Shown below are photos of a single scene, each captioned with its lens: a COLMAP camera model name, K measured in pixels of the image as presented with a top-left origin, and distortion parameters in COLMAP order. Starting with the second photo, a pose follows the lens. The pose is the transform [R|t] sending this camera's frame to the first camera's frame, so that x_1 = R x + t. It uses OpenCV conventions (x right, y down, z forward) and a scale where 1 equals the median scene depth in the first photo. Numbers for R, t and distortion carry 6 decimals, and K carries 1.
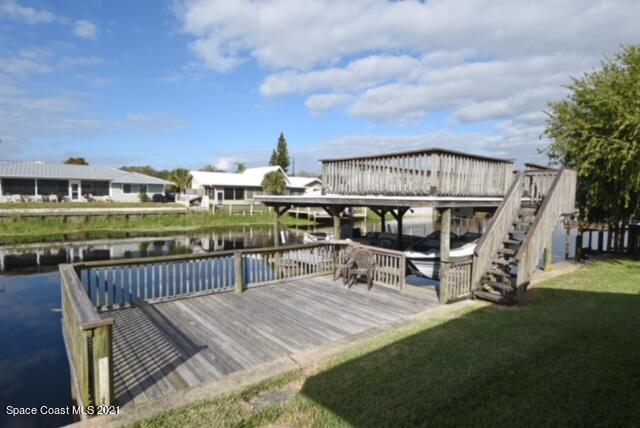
lens RADIAL K [[356.5, 0, 320.0], [0, 356.5, 214.0], [0, 0, 1]] dist [0.003030, 0.000397]
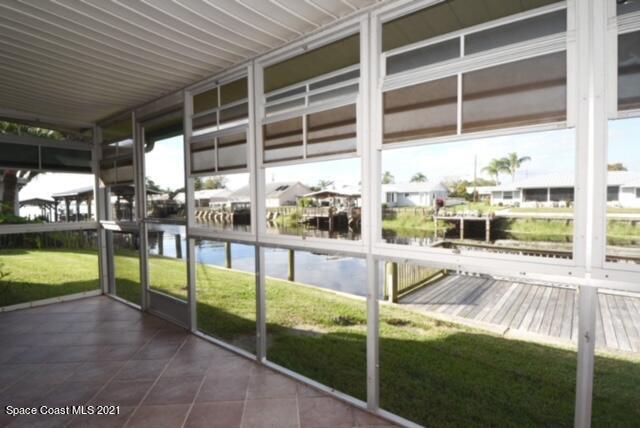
lens RADIAL K [[331.6, 0, 320.0], [0, 331.6, 214.0], [0, 0, 1]] dist [-0.000416, -0.000170]
pose [[0.224171, 0.021339, -0.974316, 0.112819], [-0.038706, 0.999166, 0.012978, 0.003651], [0.973781, 0.034803, 0.224810, 0.015408]]
